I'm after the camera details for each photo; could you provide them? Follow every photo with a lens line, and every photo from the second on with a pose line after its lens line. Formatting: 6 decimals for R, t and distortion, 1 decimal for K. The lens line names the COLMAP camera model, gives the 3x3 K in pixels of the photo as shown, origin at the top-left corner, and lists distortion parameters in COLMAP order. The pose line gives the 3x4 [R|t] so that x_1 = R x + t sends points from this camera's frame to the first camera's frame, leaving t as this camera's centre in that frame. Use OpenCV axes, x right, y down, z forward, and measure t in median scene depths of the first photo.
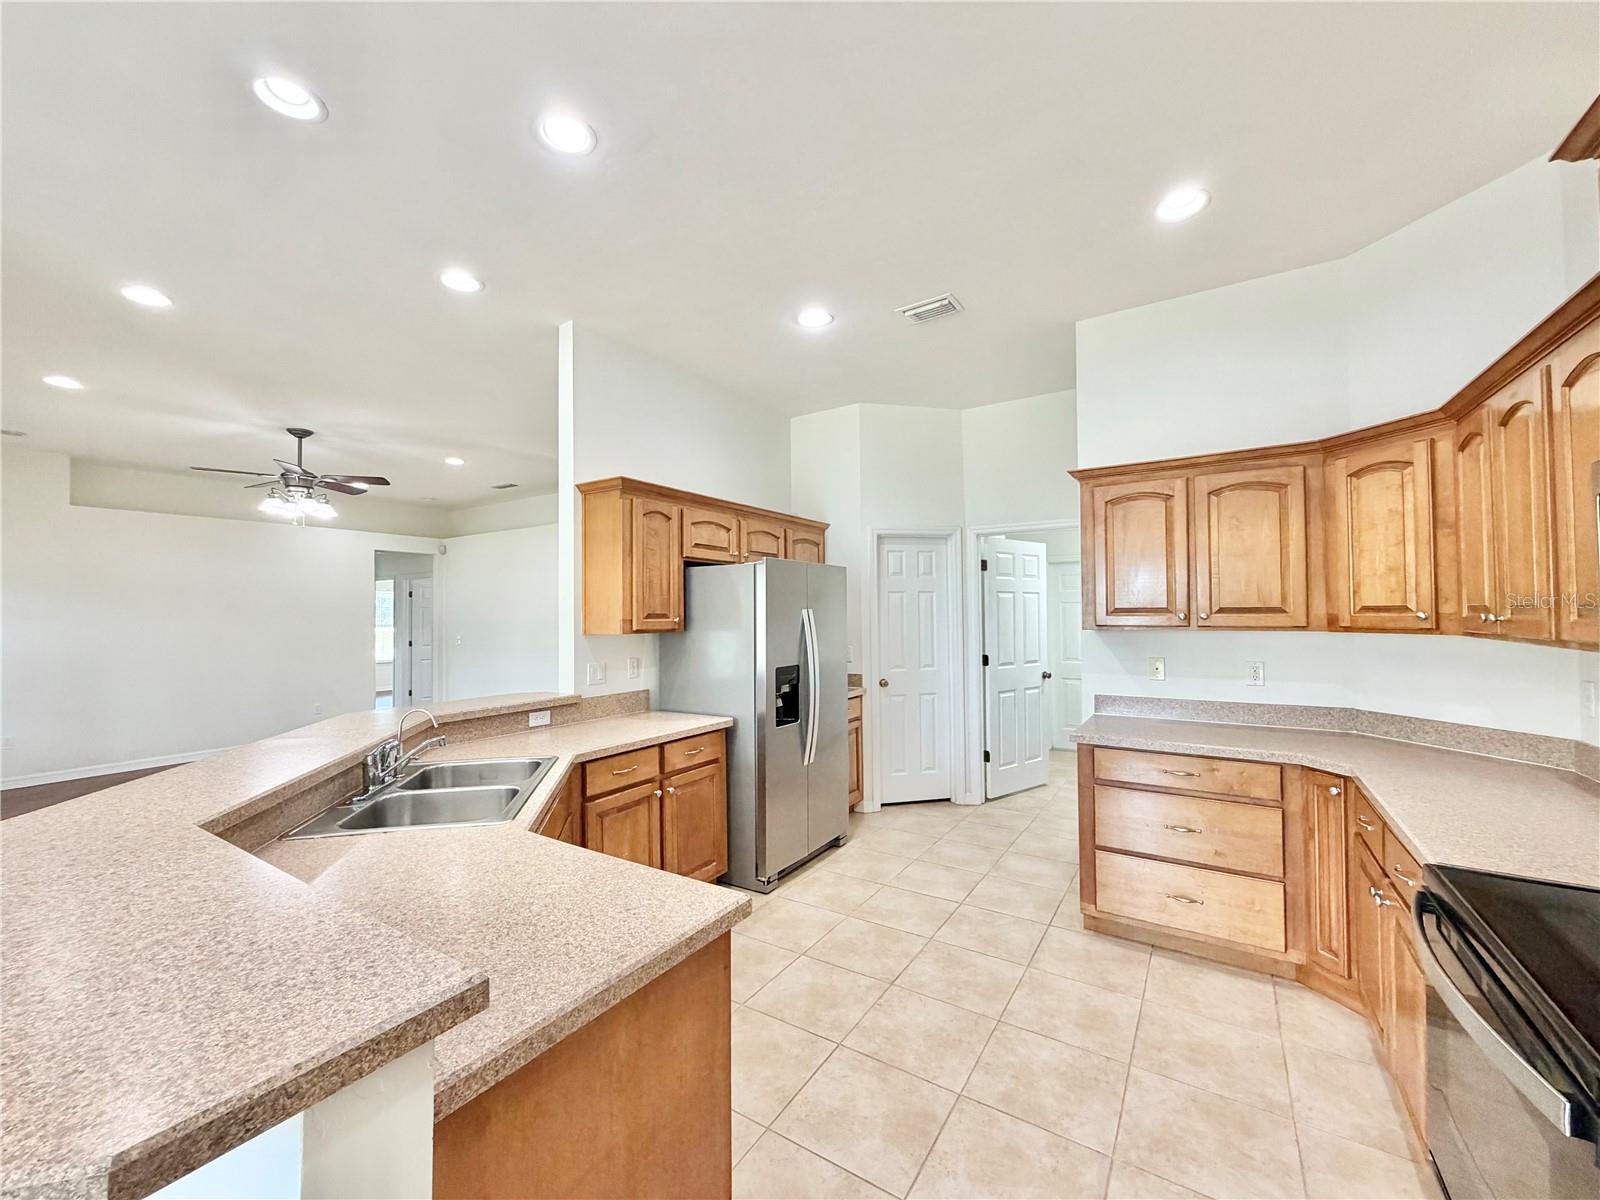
lens RADIAL K [[640.4, 0, 799.3], [0, 640.4, 595.2], [0, 0, 1]] dist [-0.001662, -0.000052]
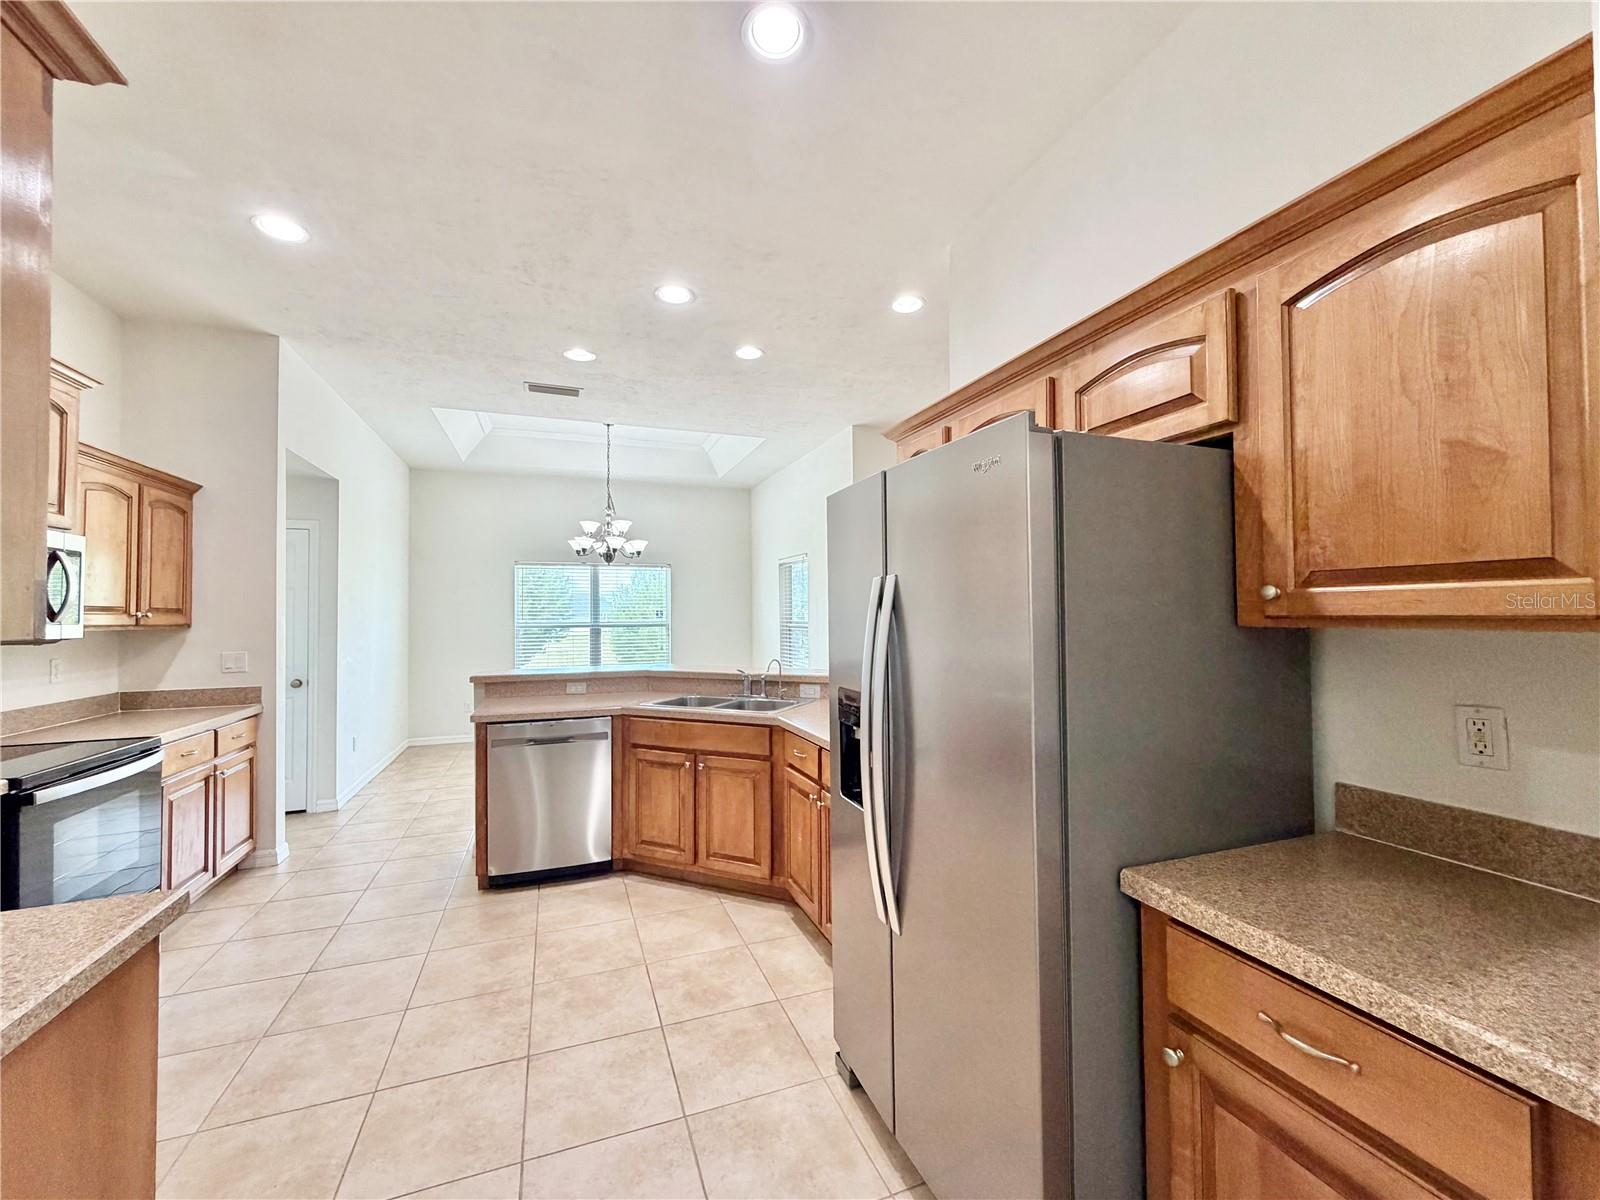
lens RADIAL K [[640.4, 0, 800.5], [0, 640.4, 600.4], [0, 0, 1]] dist [-0.001662, -0.000052]
pose [[-0.591860, -0.001089, -0.806040, 0.636398], [0.042351, 0.998576, -0.032448, 0.075700], [0.804927, -0.053341, -0.590971, 1.910677]]
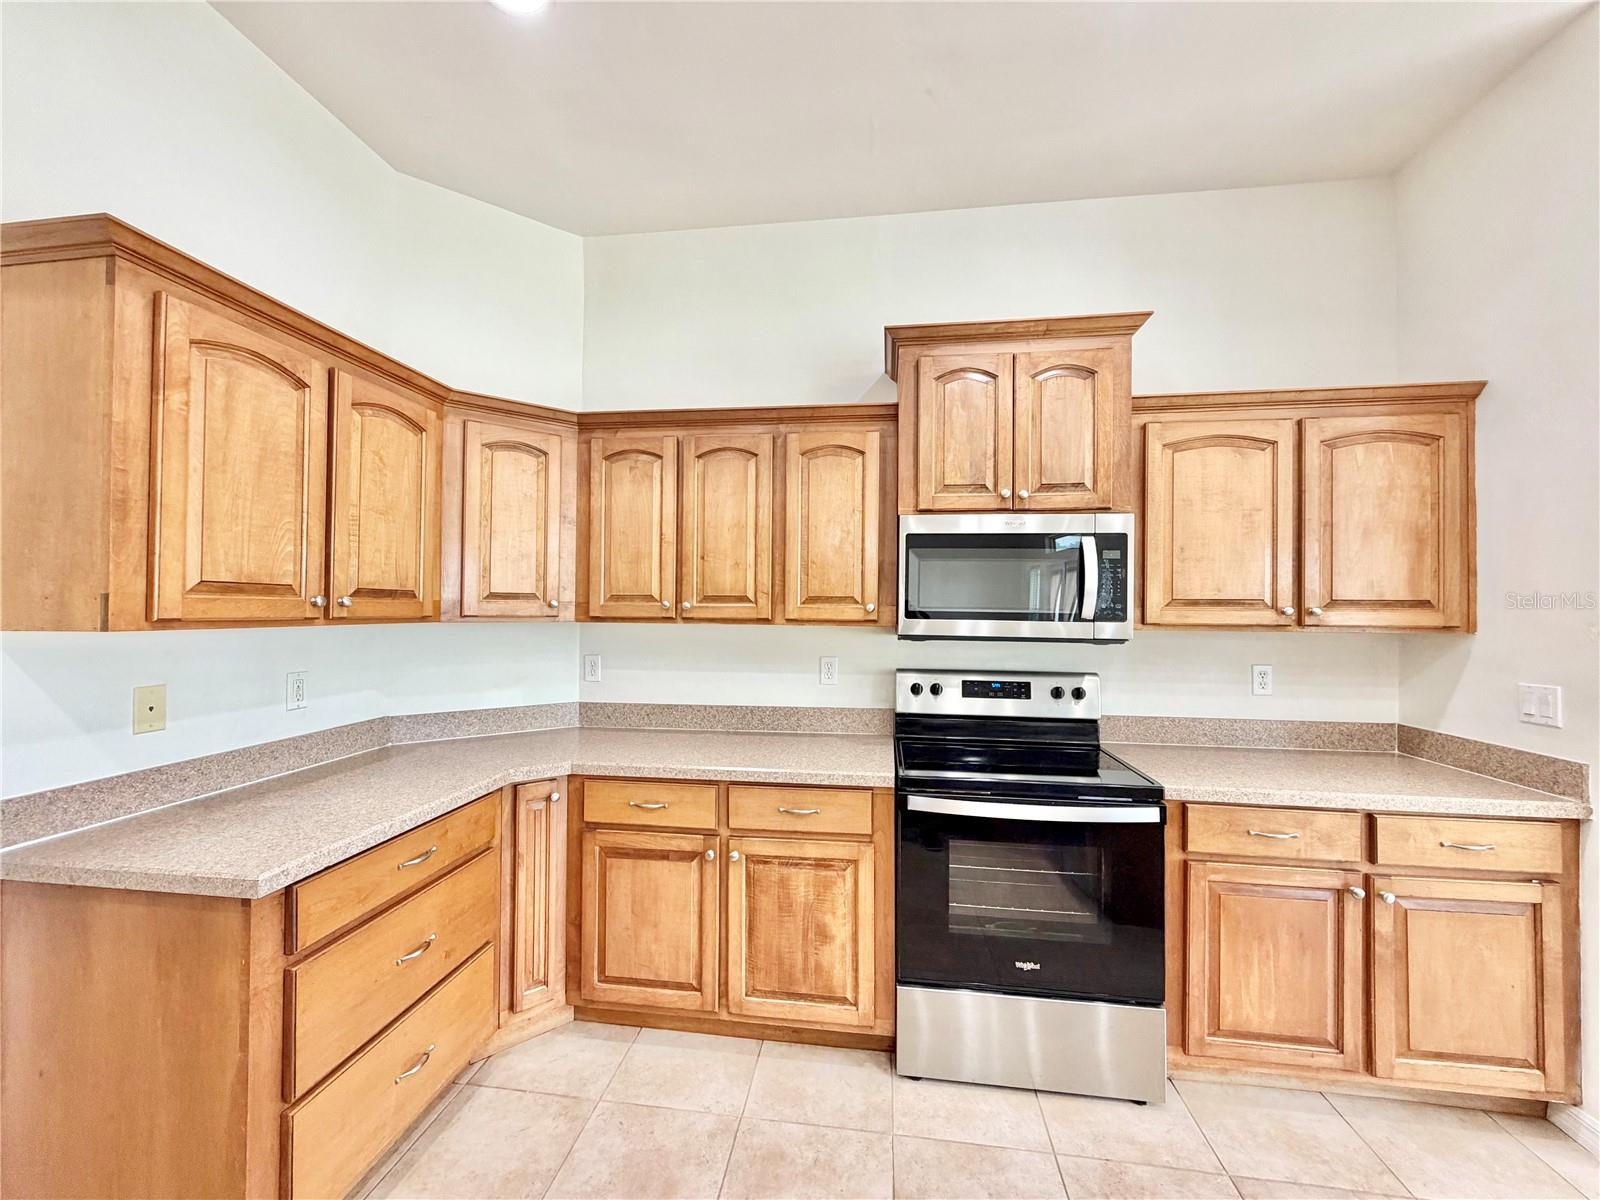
lens RADIAL K [[640.4, 0, 796.5], [0, 640.4, 597.6], [0, 0, 1]] dist [-0.001662, -0.000052]
pose [[-0.451161, 0.018412, 0.892252, -0.119469], [-0.034054, 0.998704, -0.037828, 0.044402], [-0.891792, -0.047451, -0.449950, 1.036956]]
